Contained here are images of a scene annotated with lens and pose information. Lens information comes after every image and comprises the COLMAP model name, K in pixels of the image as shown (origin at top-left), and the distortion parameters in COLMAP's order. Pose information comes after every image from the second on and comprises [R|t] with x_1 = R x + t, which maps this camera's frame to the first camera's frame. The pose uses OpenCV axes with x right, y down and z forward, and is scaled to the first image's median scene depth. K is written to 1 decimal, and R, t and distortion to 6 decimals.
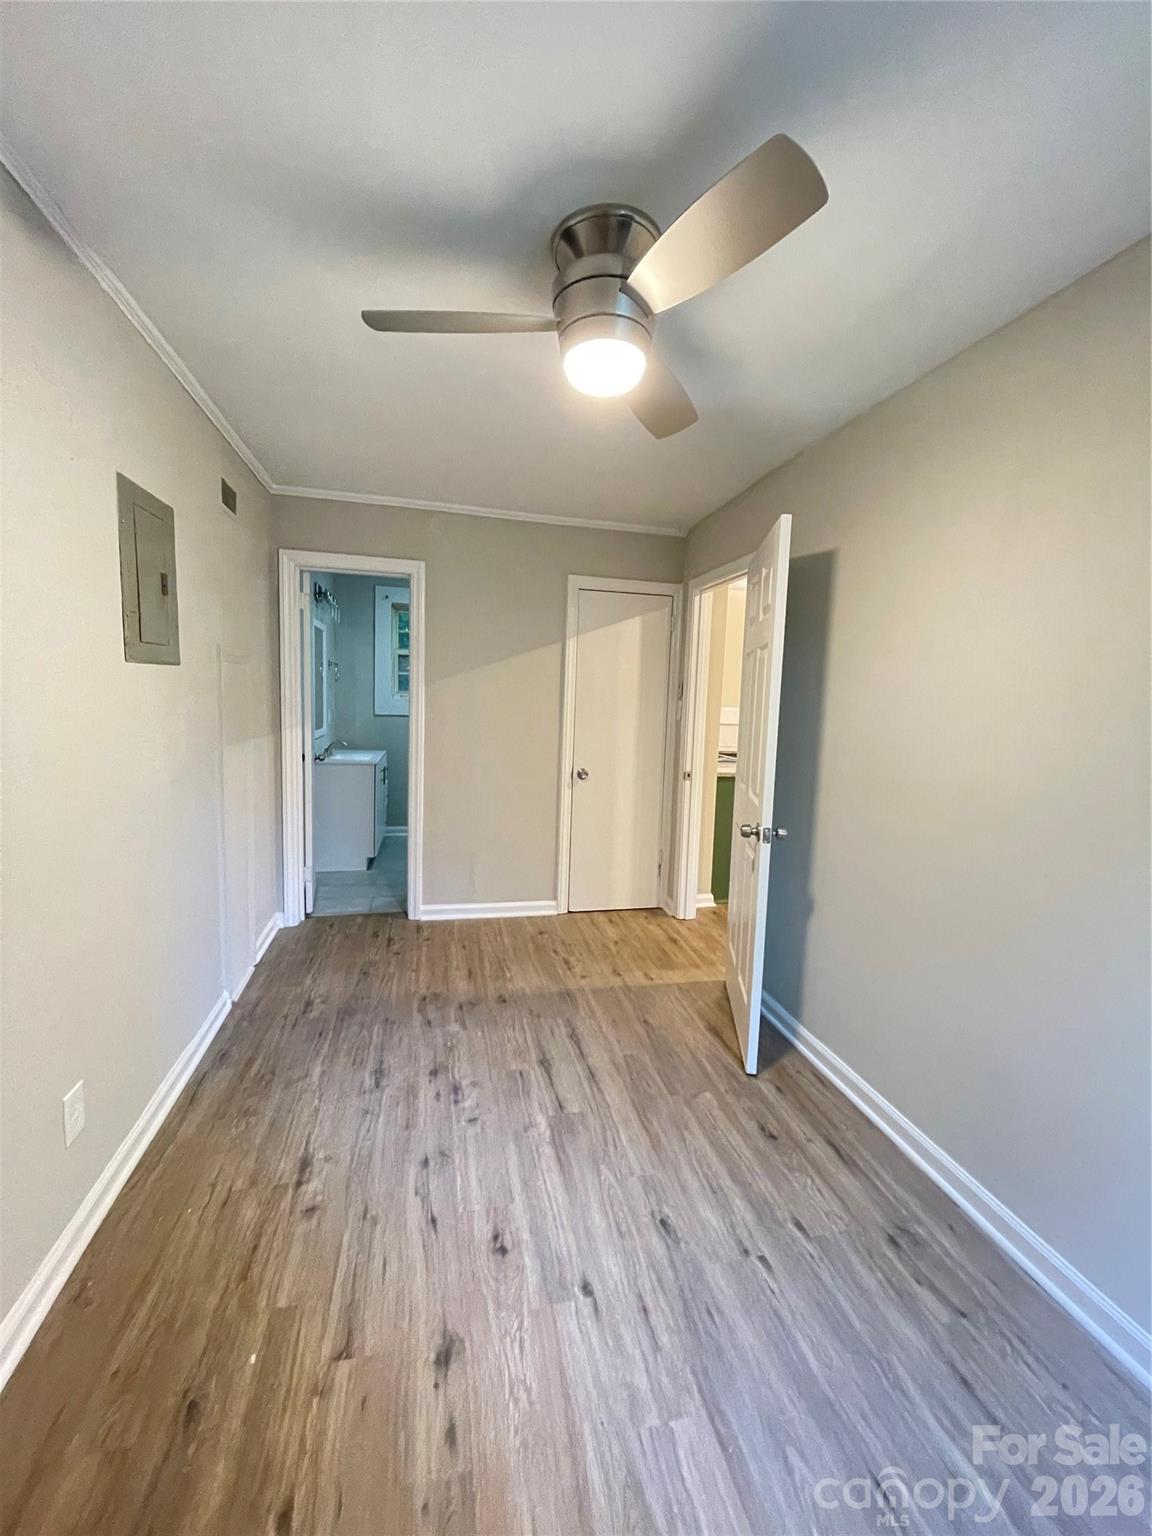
lens RADIAL K [[617.2, 0, 586.5], [0, 617.2, 760.9], [0, 0, 1]] dist [-0.001330, 0.001033]
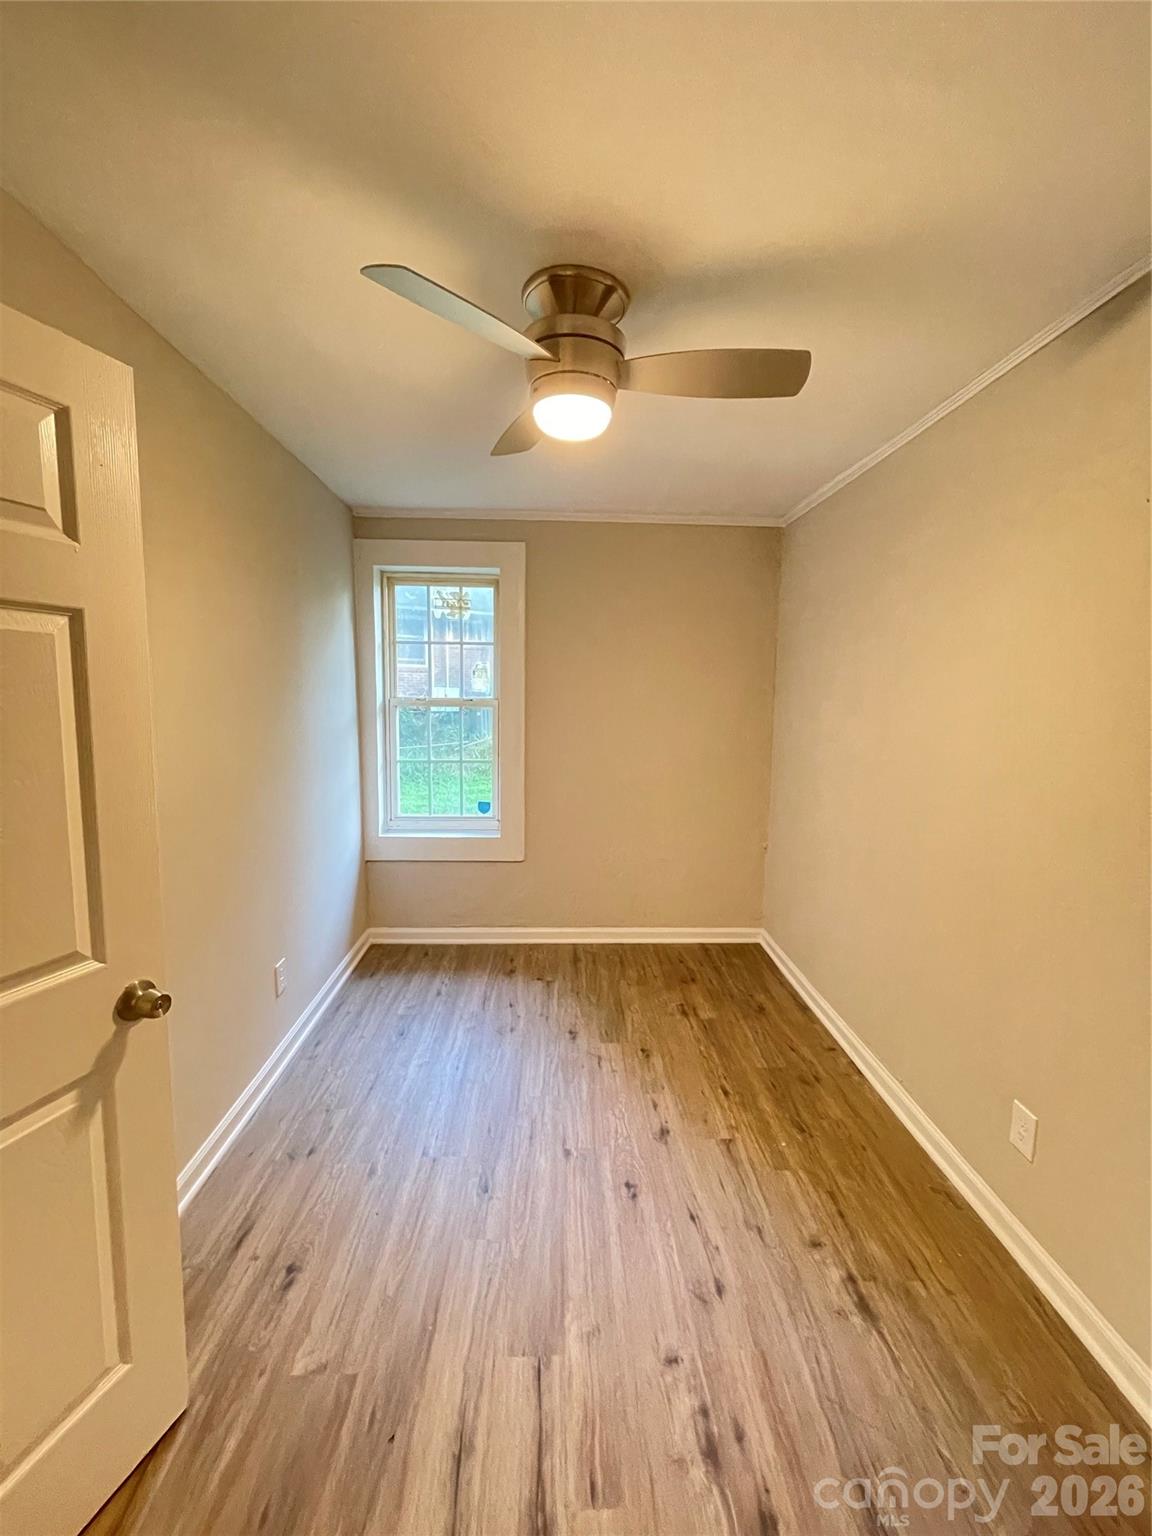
lens RADIAL K [[617.2, 0, 577.0], [0, 617.2, 761.3], [0, 0, 1]] dist [-0.001330, 0.001033]
pose [[-0.975666, -0.071875, 0.207145, -0.208860], [-0.024698, 0.974758, 0.221892, -0.254983], [-0.217865, 0.211377, -0.952814, 1.826492]]
